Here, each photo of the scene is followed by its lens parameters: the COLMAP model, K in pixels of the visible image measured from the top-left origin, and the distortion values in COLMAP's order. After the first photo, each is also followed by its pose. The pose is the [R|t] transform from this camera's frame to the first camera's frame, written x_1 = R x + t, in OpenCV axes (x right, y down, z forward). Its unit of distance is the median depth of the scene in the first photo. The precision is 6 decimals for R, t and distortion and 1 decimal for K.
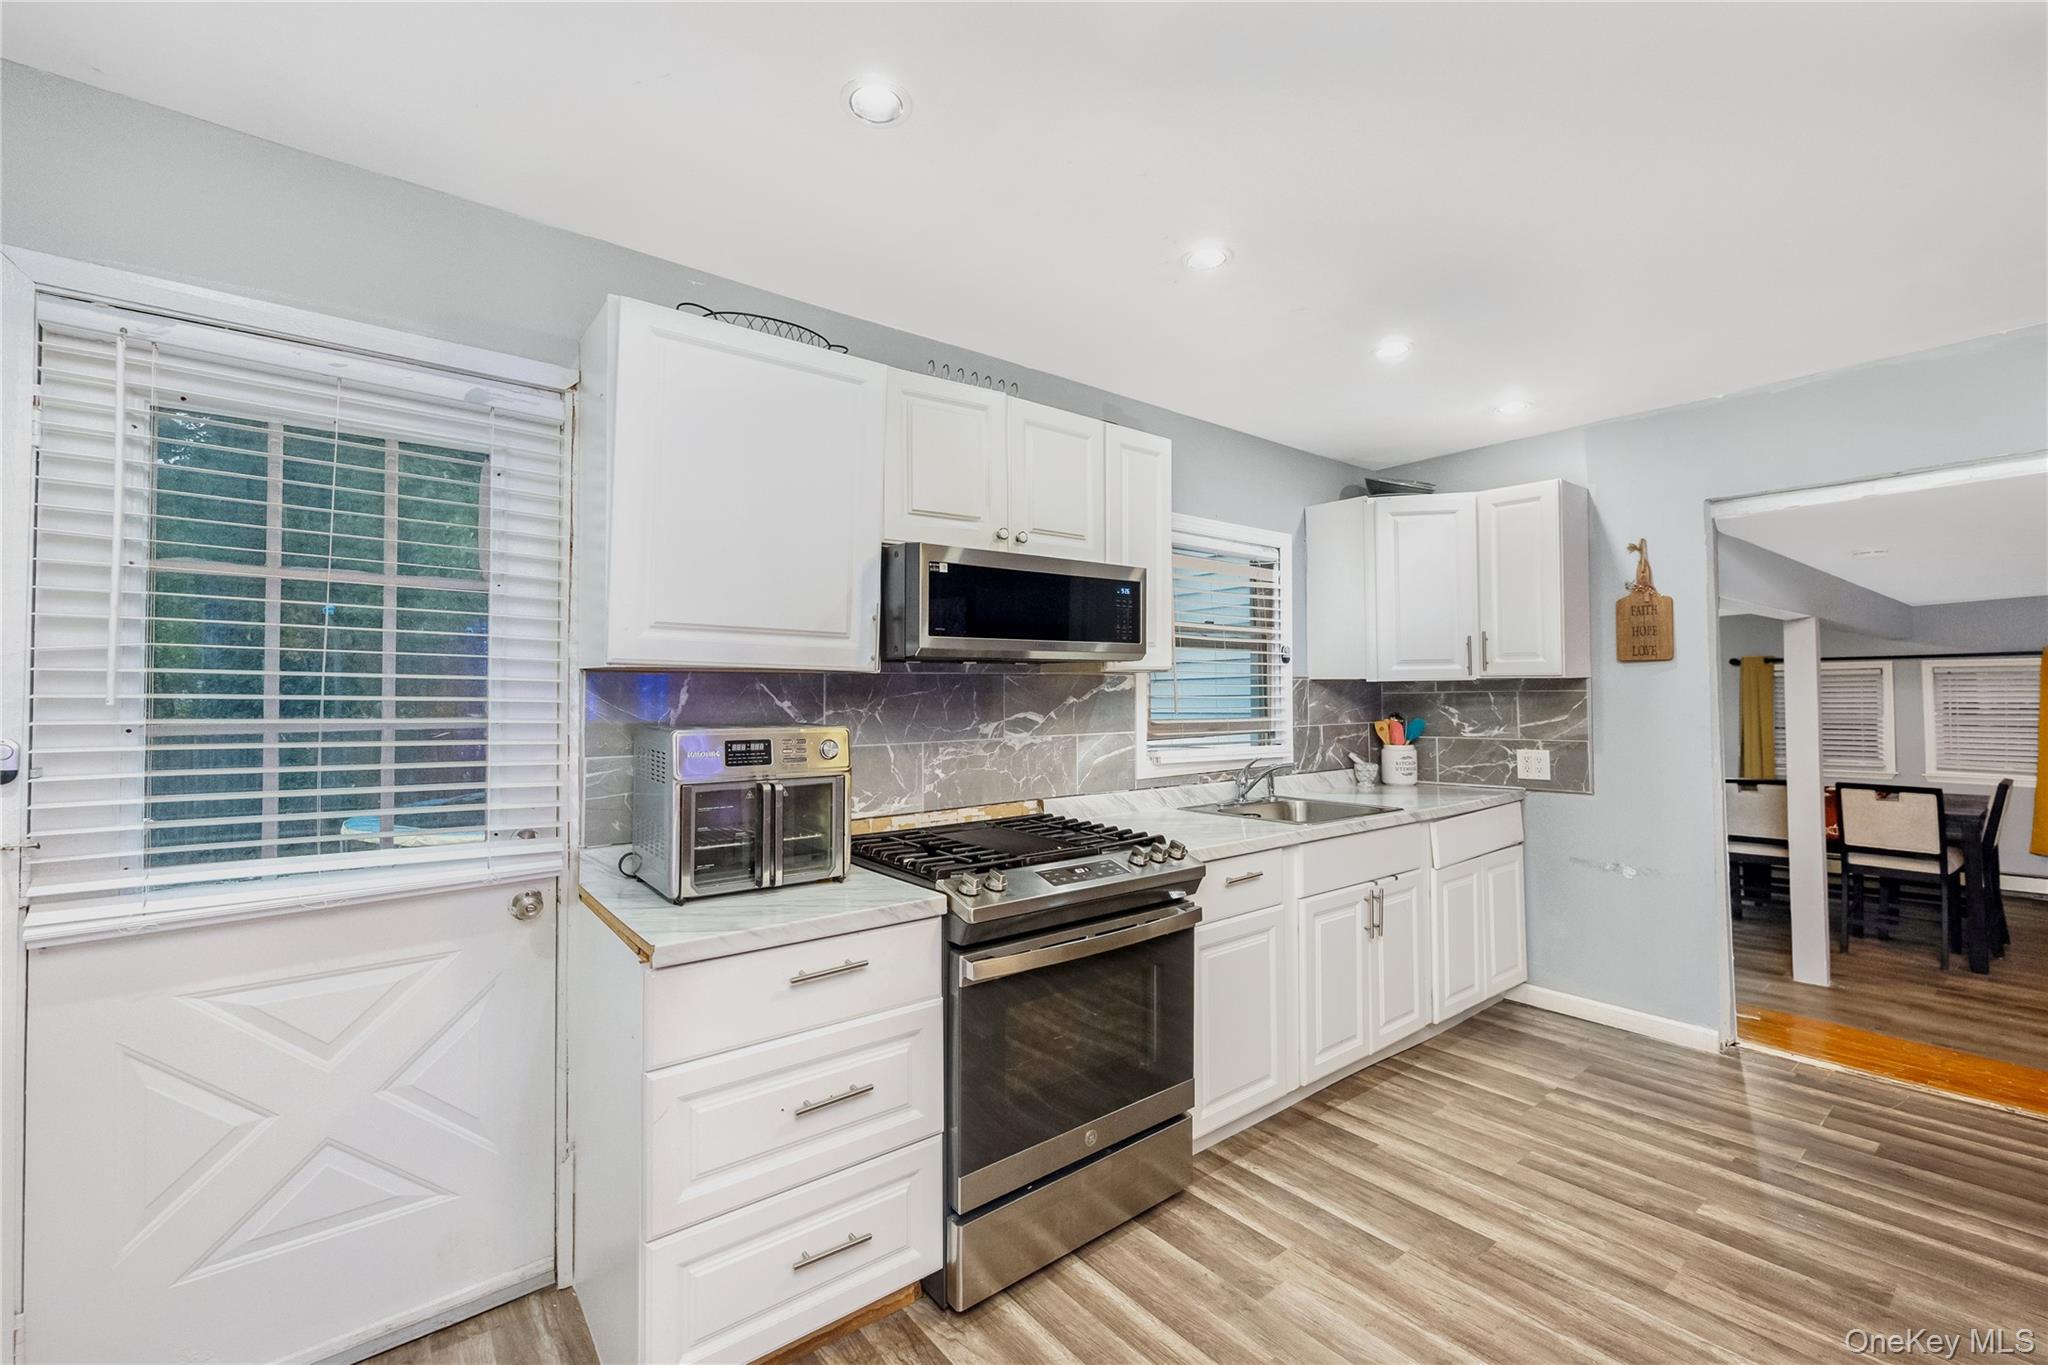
lens RADIAL K [[821.9, 0, 1020.3], [0, 821.9, 678.2], [0, 0, 1]] dist [-0.004371, 0.000179]
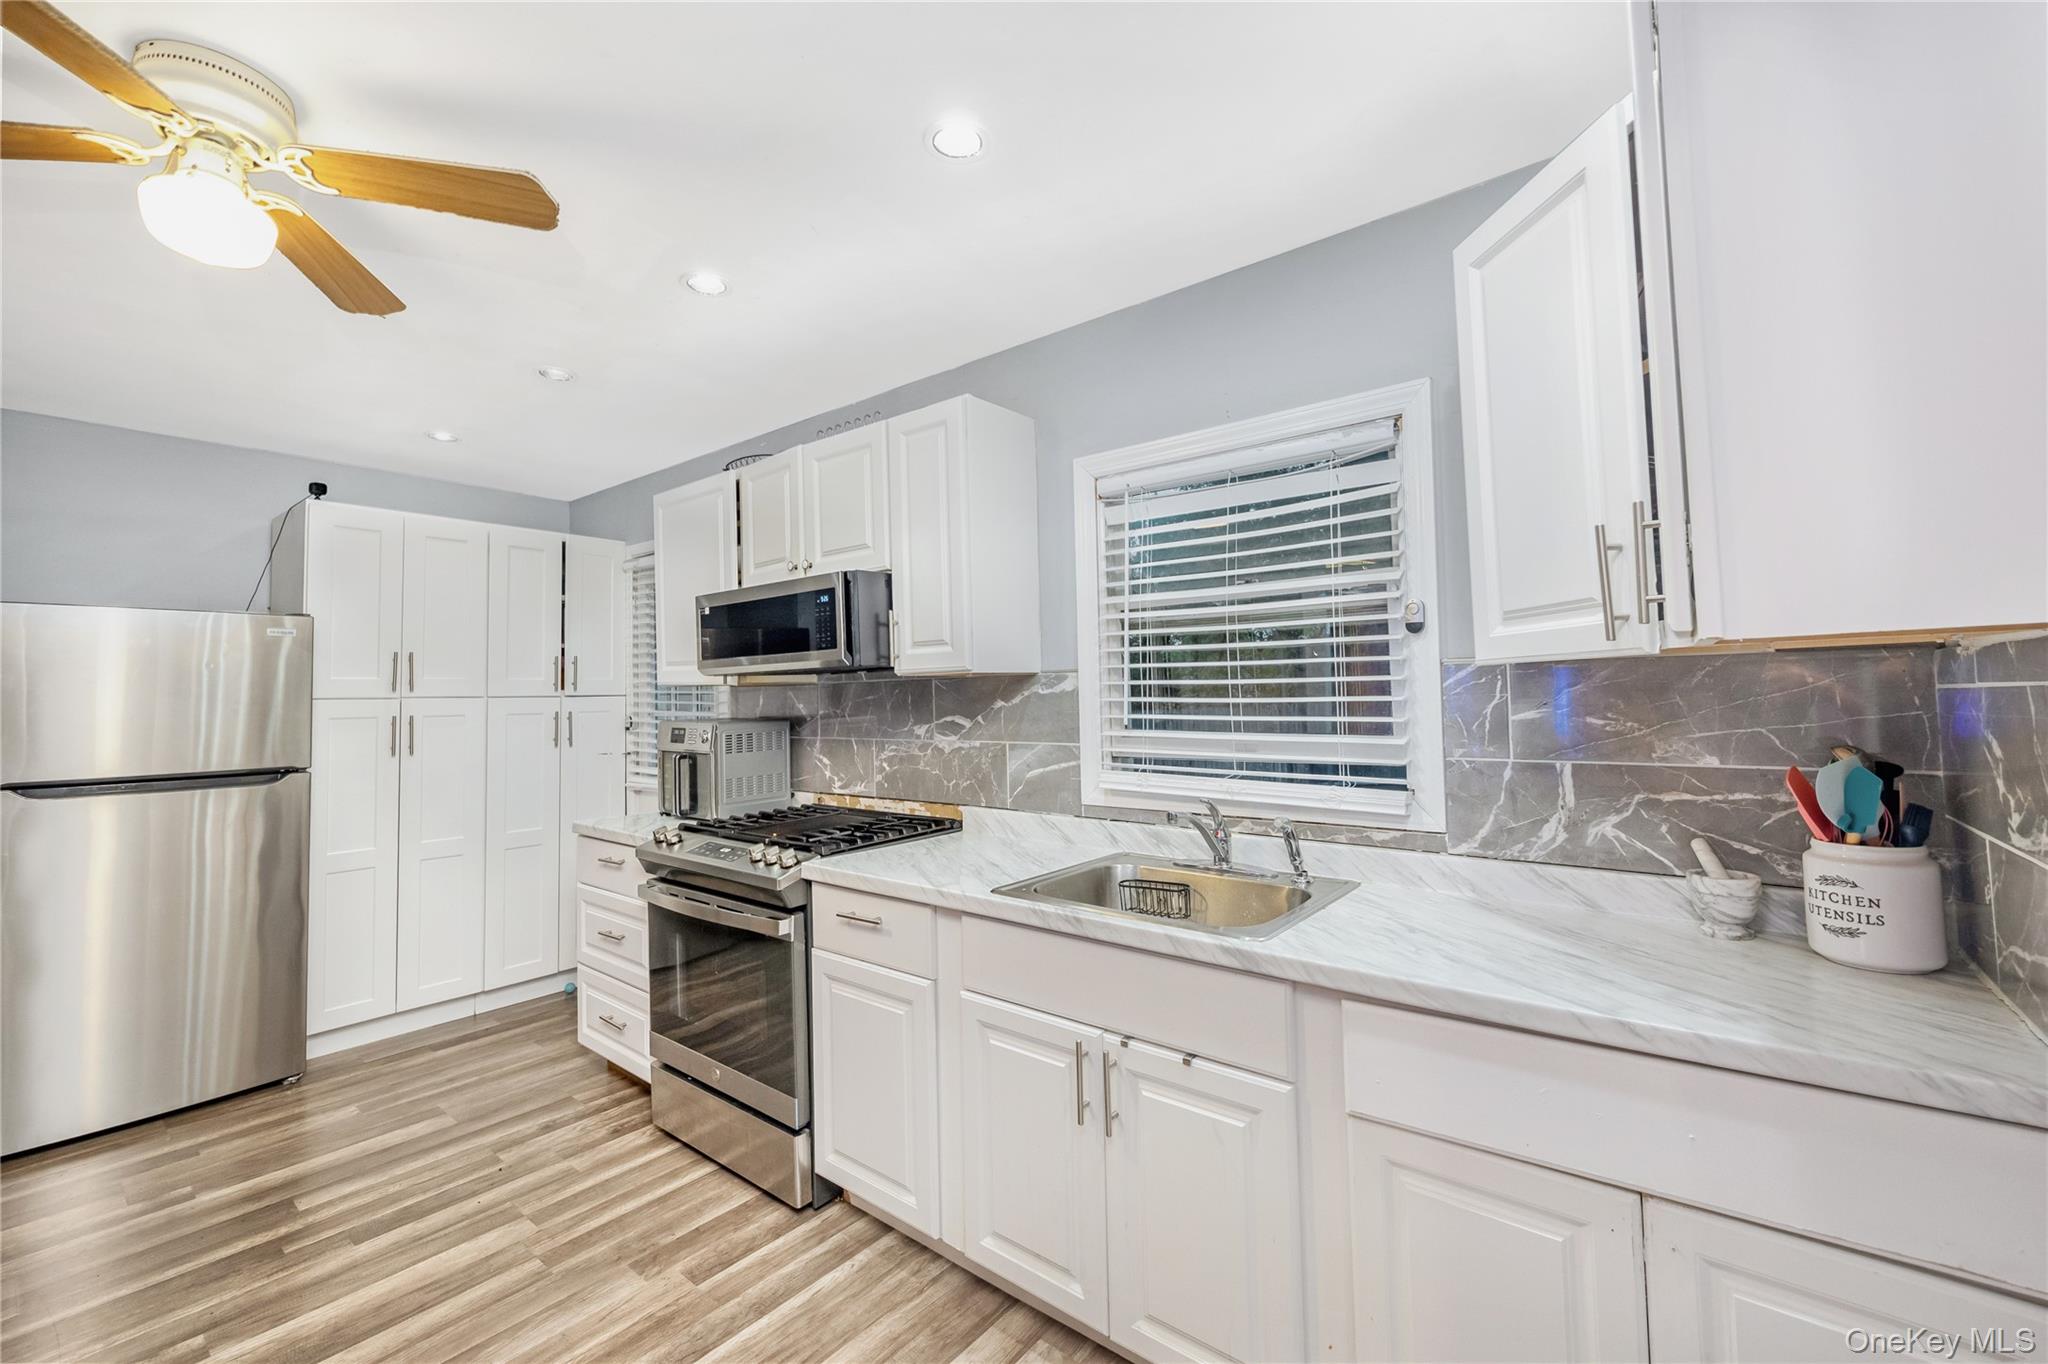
lens RADIAL K [[821.9, 0, 1042.4], [0, 821.9, 671.4], [0, 0, 1]] dist [-0.004371, 0.000179]
pose [[0.263624, -0.023480, -0.964340, 0.996177], [0.035118, 0.999275, -0.014730, 0.006410], [0.963986, -0.029982, 0.264257, 0.842380]]
